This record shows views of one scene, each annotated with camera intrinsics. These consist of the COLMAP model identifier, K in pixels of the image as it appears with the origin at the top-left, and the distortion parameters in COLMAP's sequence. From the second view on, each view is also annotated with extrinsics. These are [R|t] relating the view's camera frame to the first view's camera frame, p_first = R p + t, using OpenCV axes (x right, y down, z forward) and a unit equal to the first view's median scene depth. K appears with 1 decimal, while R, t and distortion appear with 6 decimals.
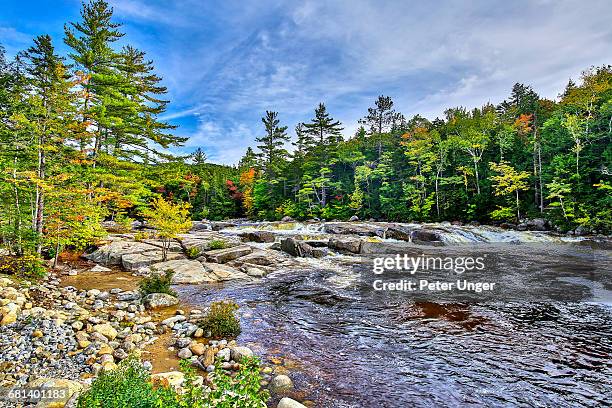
lens RADIAL K [[1336.8, 0, 306.0], [0, 1336.8, 204.0], [0, 0, 1]] dist [-0.066424, -0.451269]
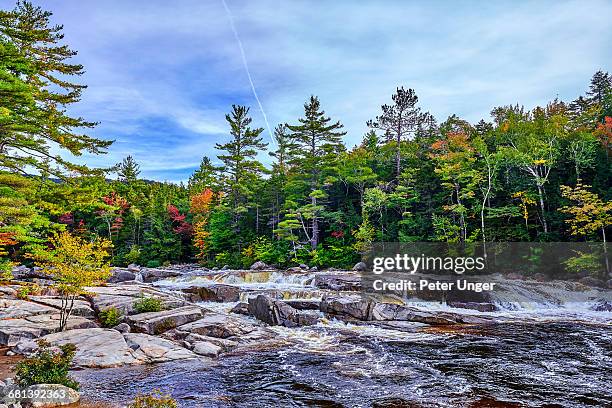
lens RADIAL K [[1336.8, 0, 306.0], [0, 1336.8, 204.0], [0, 0, 1]] dist [-0.066424, -0.451269]
pose [[0.999836, 0.017078, 0.006066, 0.004540], [-0.016930, 0.999576, -0.023695, -0.004056], [-0.006468, 0.023588, 0.999701, 0.336185]]
